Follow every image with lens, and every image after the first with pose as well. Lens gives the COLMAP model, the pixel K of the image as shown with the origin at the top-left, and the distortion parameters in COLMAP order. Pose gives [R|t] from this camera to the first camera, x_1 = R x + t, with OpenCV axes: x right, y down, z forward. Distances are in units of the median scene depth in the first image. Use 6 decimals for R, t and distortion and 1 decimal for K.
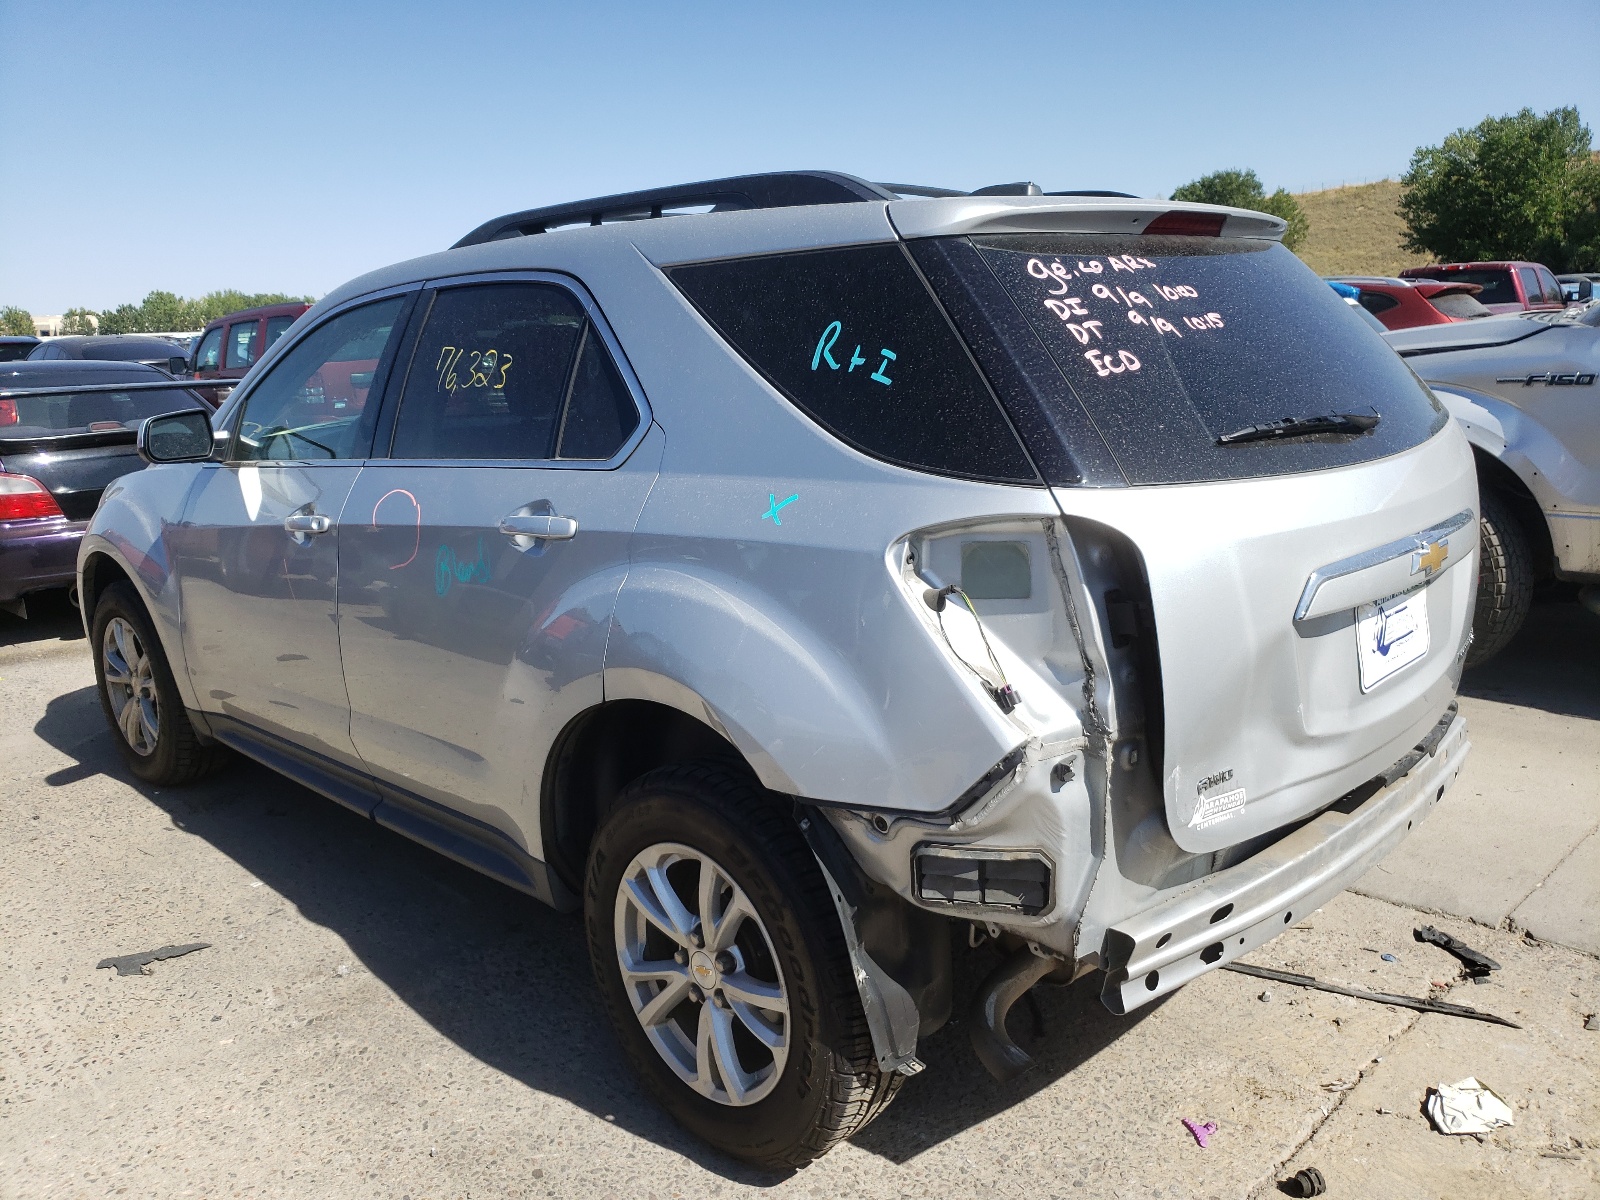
lens RADIAL K [[1226.4, 0, 796.7], [0, 1226.4, 608.0], [0, 0, 1]] dist [0.015490, 0.006240]
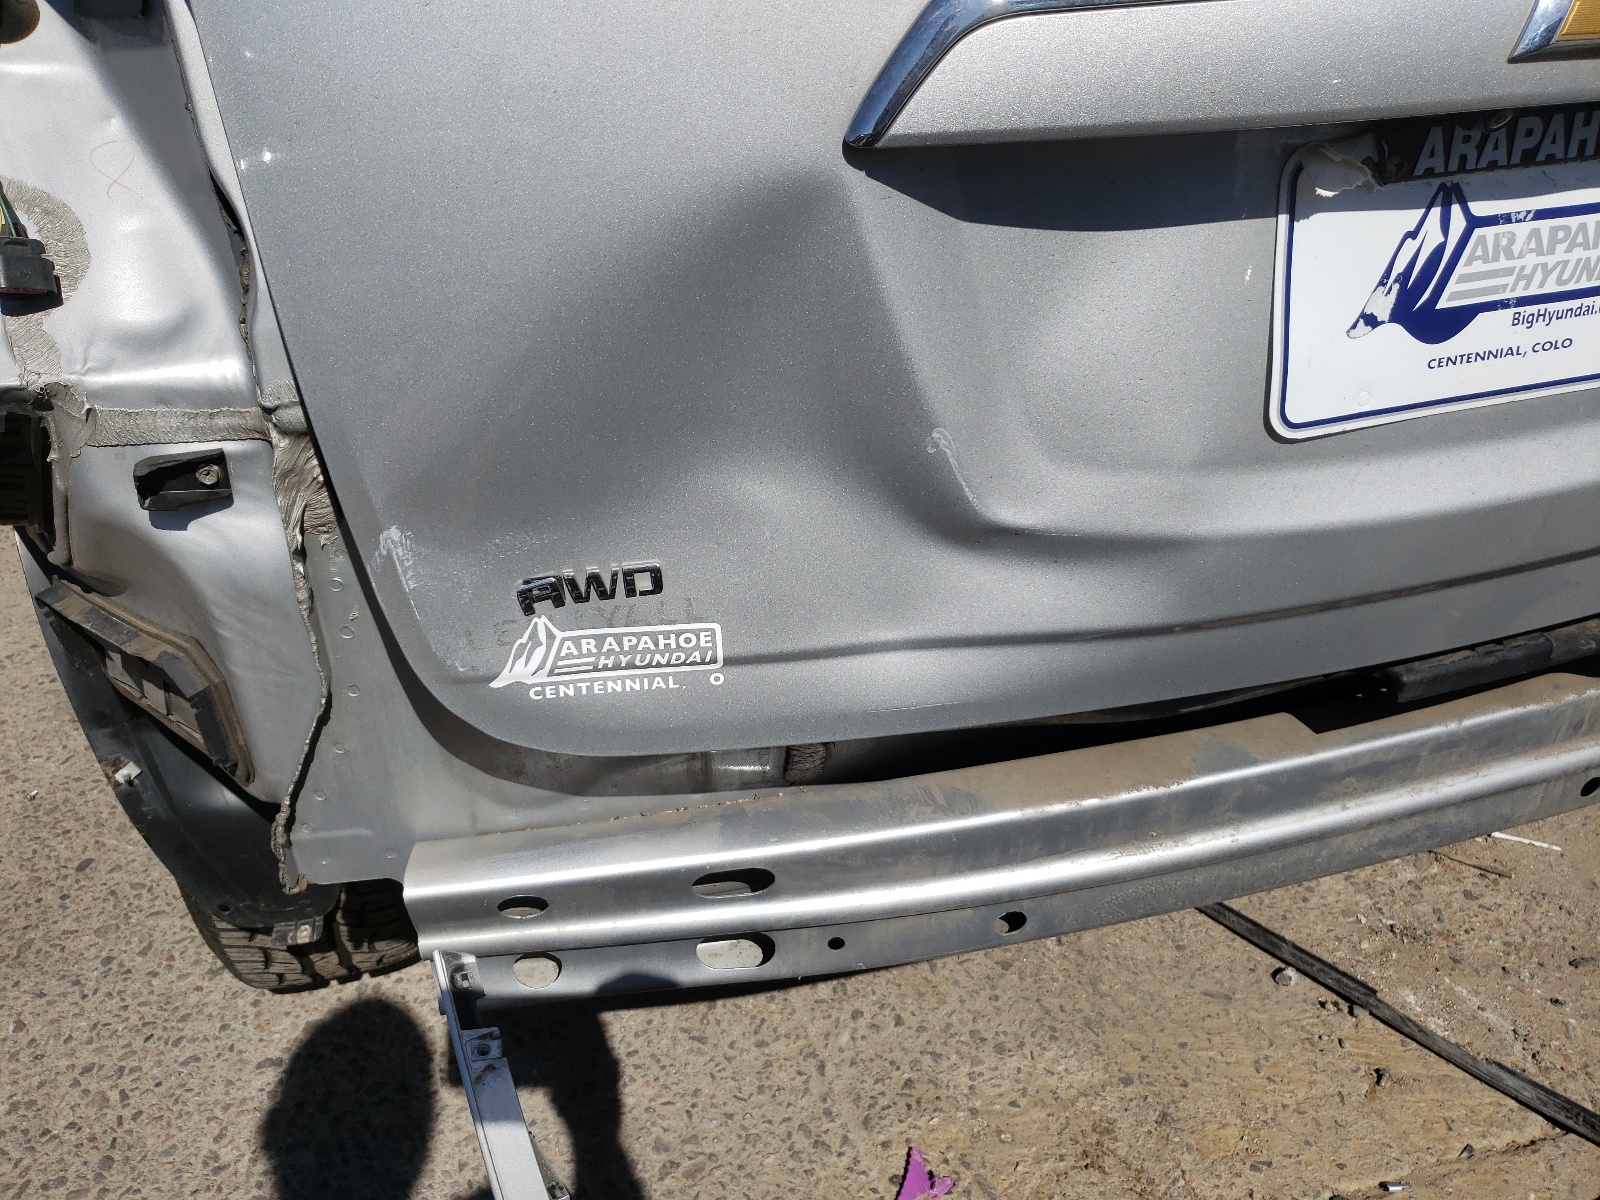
lens RADIAL K [[1226.4, 0, 799.5], [0, 1226.4, 601.4], [0, 0, 1]] dist [0.015490, 0.006240]
pose [[0.888770, 0.235221, -0.393395, 0.480228], [-0.110151, 0.942735, 0.314829, 0.019274], [0.444922, -0.236478, 0.863784, 0.628530]]
